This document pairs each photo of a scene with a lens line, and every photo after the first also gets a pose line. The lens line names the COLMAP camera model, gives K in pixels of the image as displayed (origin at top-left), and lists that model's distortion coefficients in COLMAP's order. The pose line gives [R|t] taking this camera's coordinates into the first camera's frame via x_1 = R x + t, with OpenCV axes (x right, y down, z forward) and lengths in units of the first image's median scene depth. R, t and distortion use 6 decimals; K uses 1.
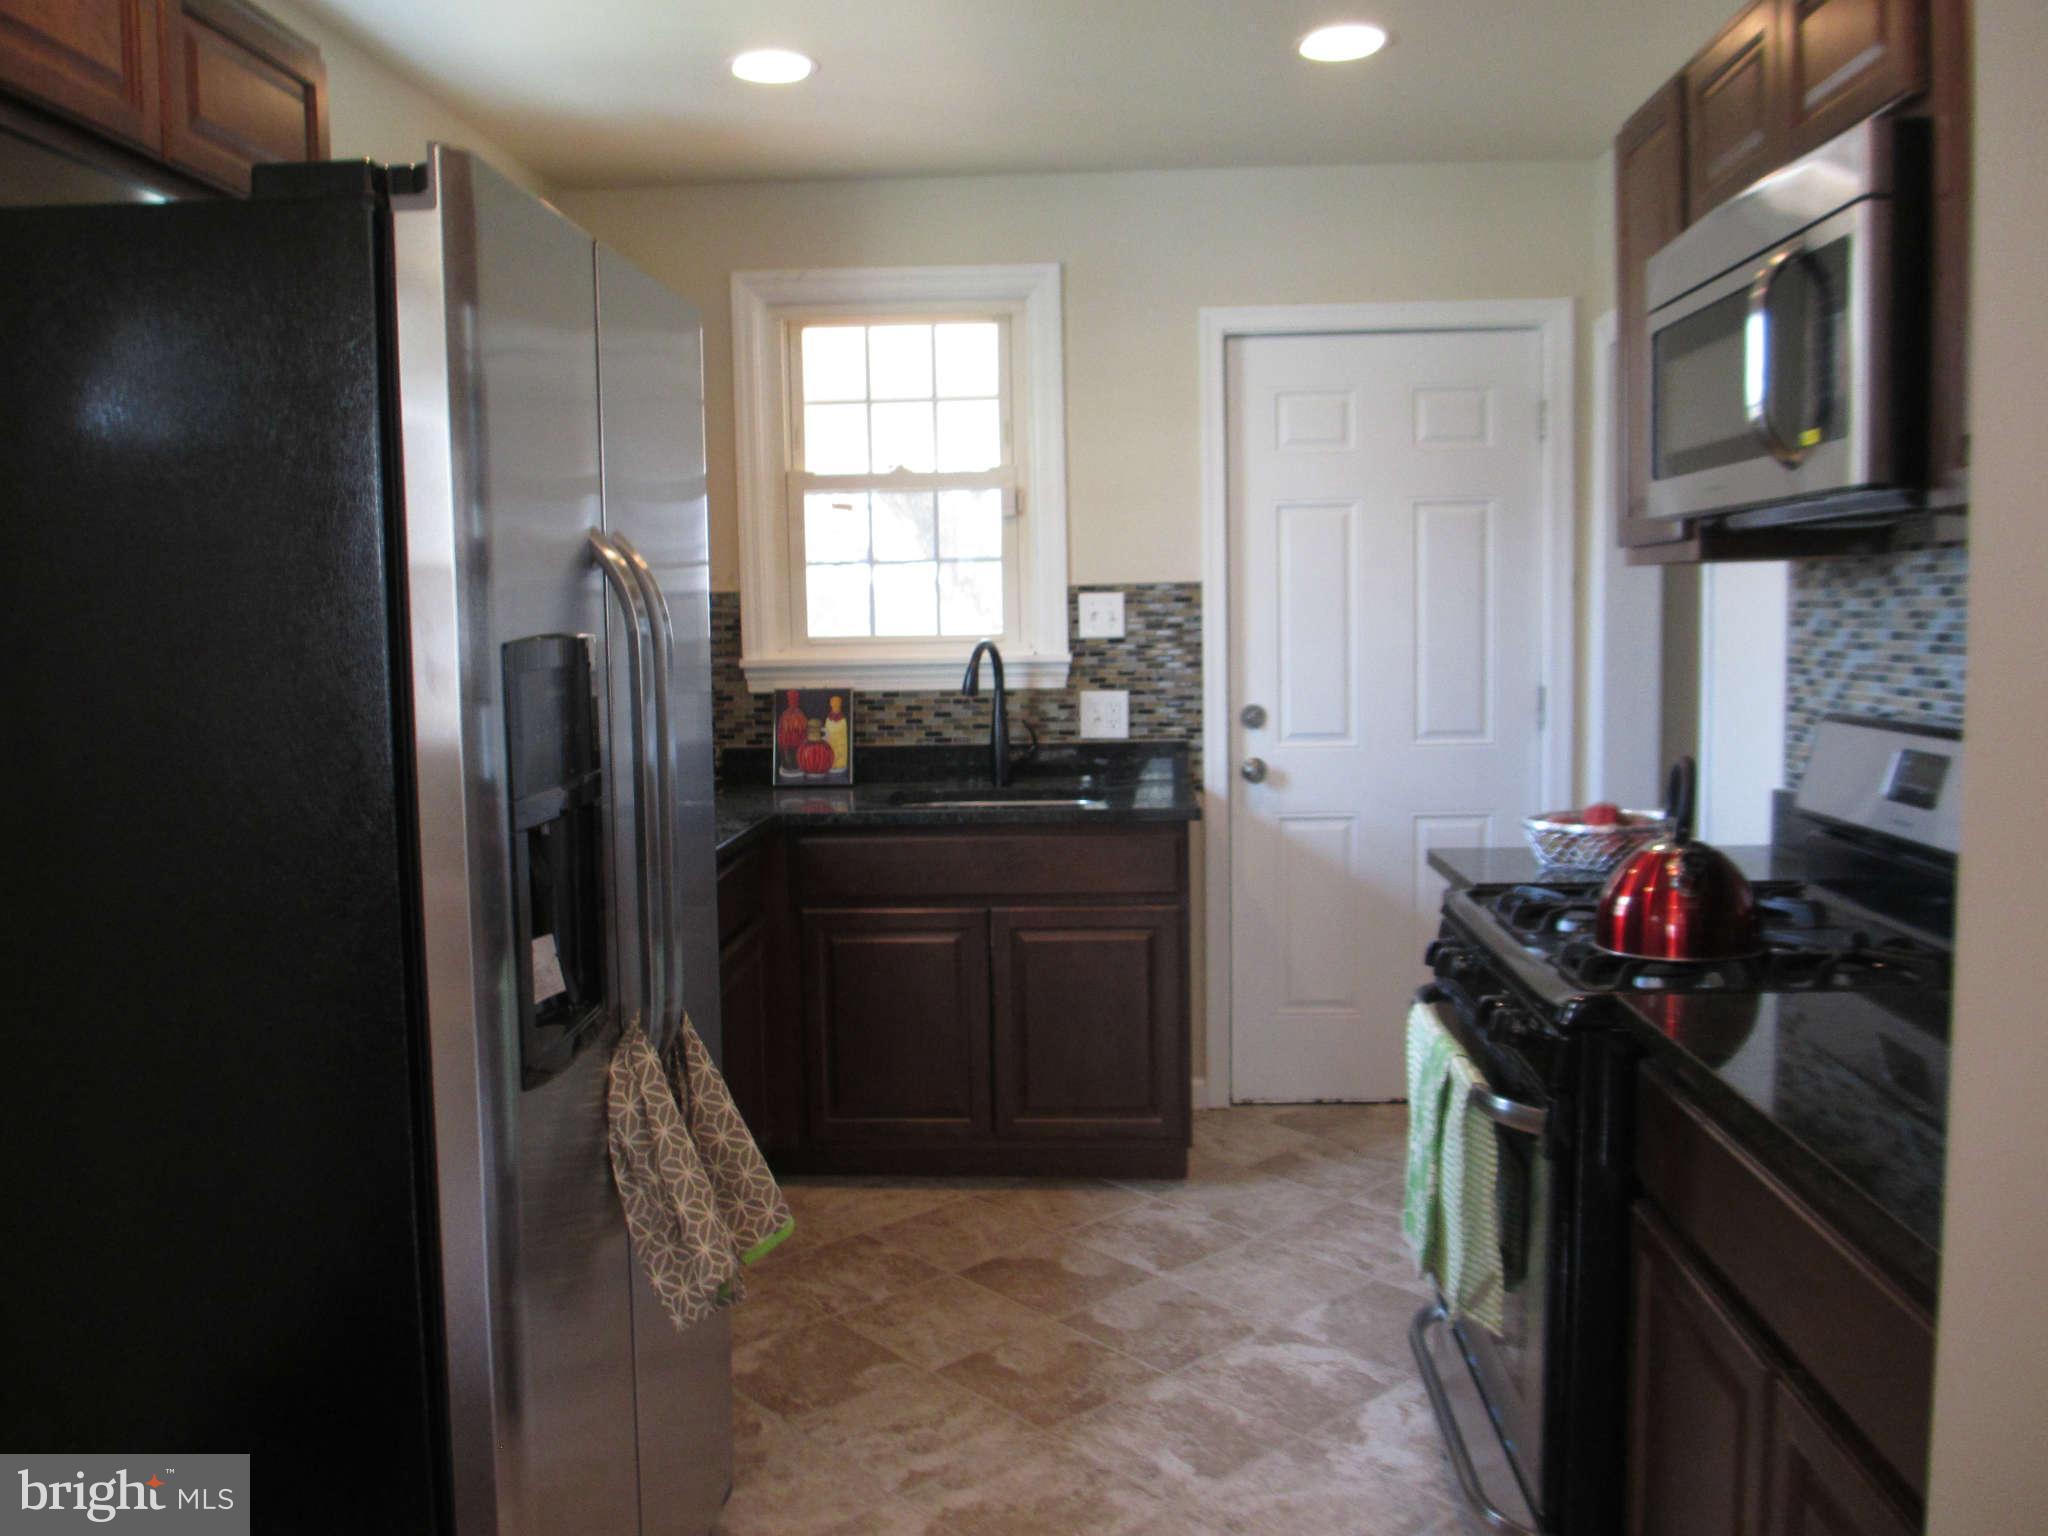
lens RADIAL K [[1696.2, 0, 1002.8], [0, 1696.2, 773.6], [0, 0, 1]] dist [-0.065399, 0.038741]
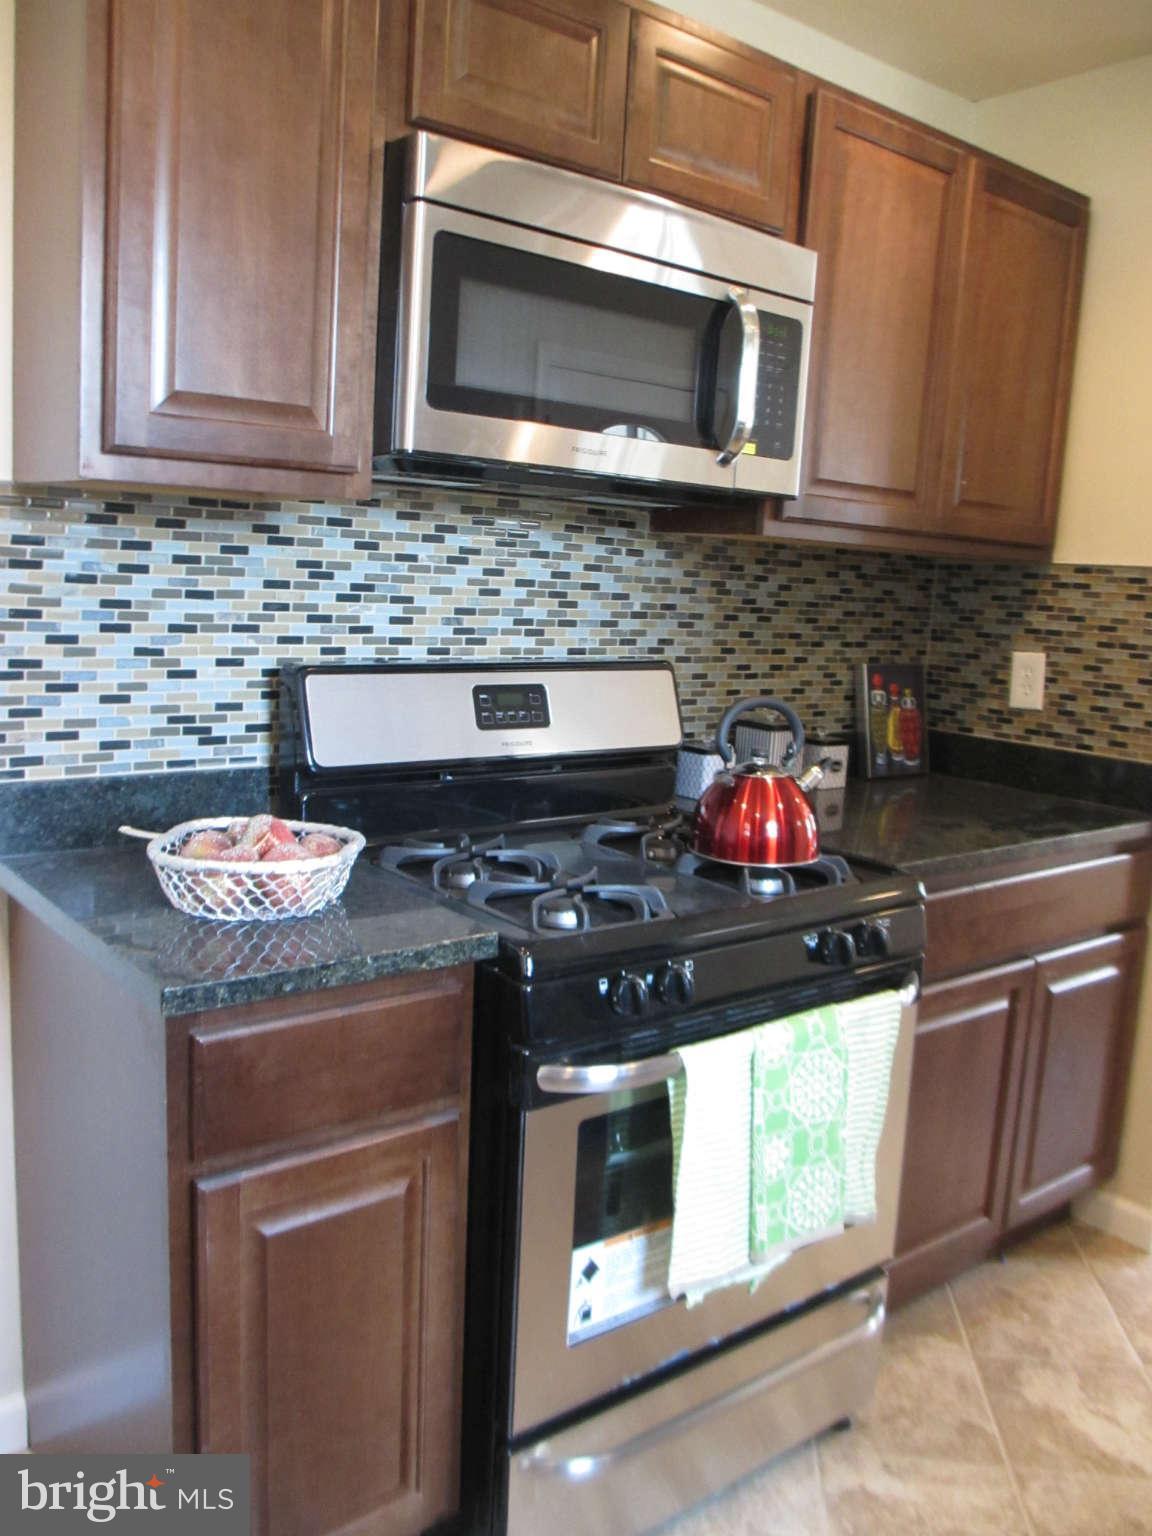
lens RADIAL K [[1272.2, 0, 576.0], [0, 1272.2, 768.0], [0, 0, 1]] dist [-0.065399, 0.038741]
pose [[-0.677911, -0.129024, 0.723733, -0.147582], [0.031540, 0.978467, 0.203981, -0.127019], [-0.734467, 0.161107, -0.659243, 1.420749]]
